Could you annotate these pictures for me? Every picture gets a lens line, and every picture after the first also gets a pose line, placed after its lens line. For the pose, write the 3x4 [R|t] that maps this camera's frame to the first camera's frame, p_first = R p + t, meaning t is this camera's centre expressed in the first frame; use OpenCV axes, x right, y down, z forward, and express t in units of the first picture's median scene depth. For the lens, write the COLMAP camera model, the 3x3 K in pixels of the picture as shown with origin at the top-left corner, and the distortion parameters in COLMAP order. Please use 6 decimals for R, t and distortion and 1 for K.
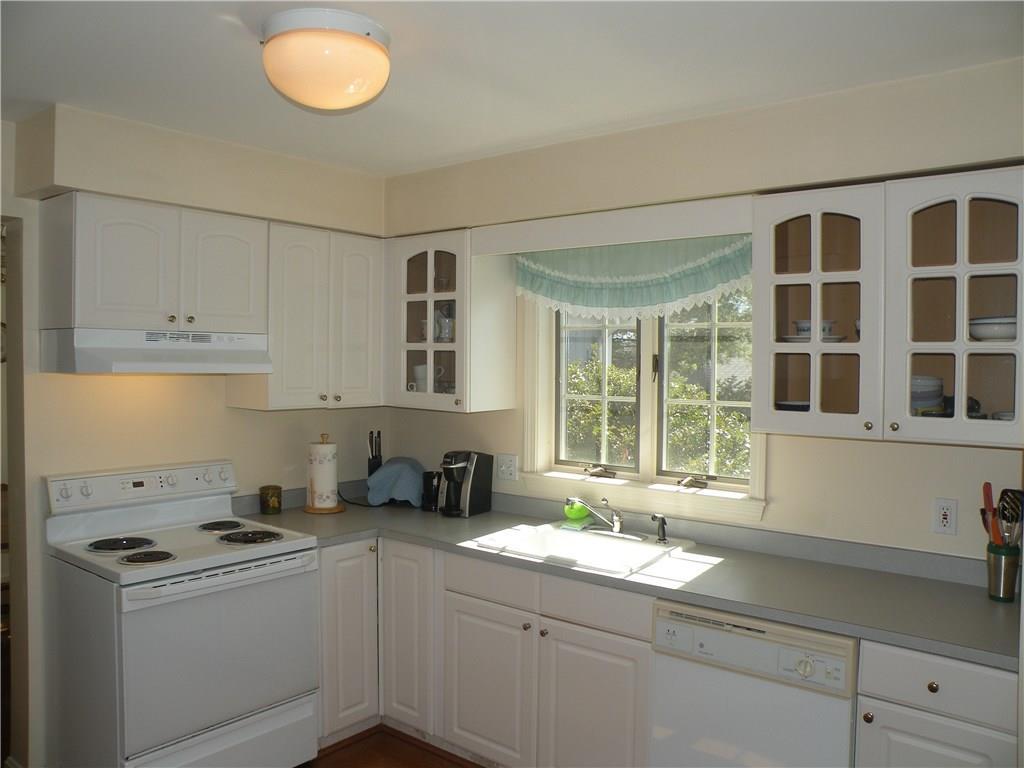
lens RADIAL K [[815.2, 0, 512.0], [0, 815.2, 384.0], [0, 0, 1]] dist [-0.172222, 0.171020]
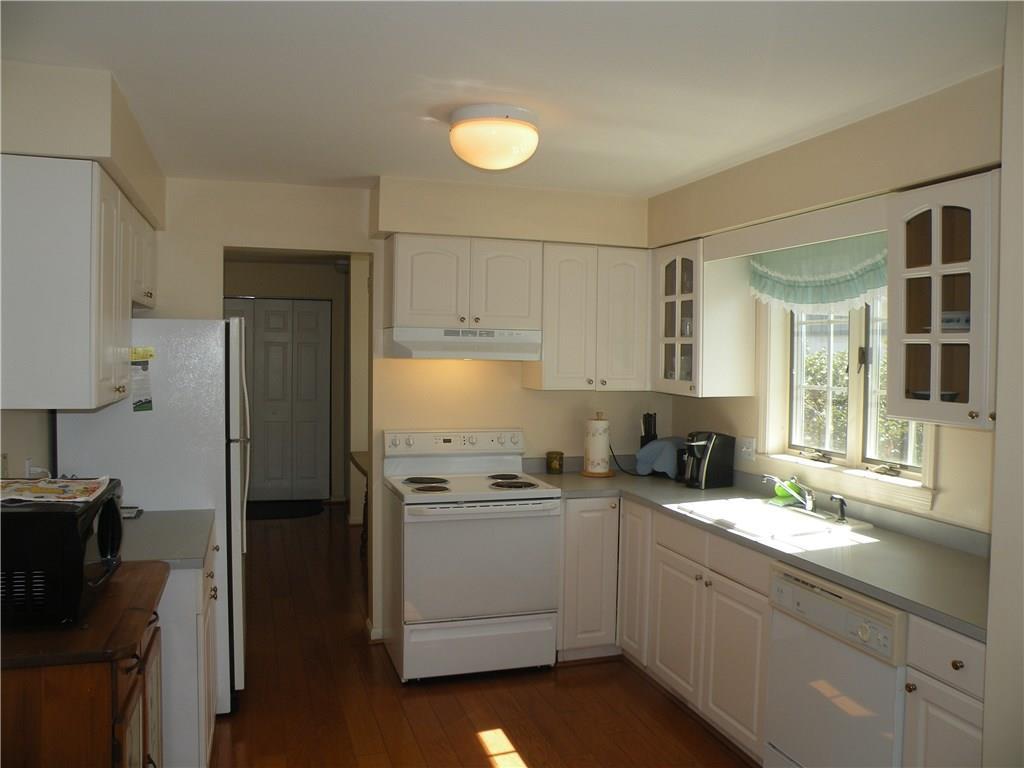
lens RADIAL K [[815.2, 0, 512.0], [0, 815.2, 384.0], [0, 0, 1]] dist [-0.172222, 0.171020]
pose [[0.838335, 0.023529, -0.544648, 0.364271], [-0.022543, 0.999710, 0.008489, 0.013145], [0.544689, 0.005162, 0.838622, -0.114463]]
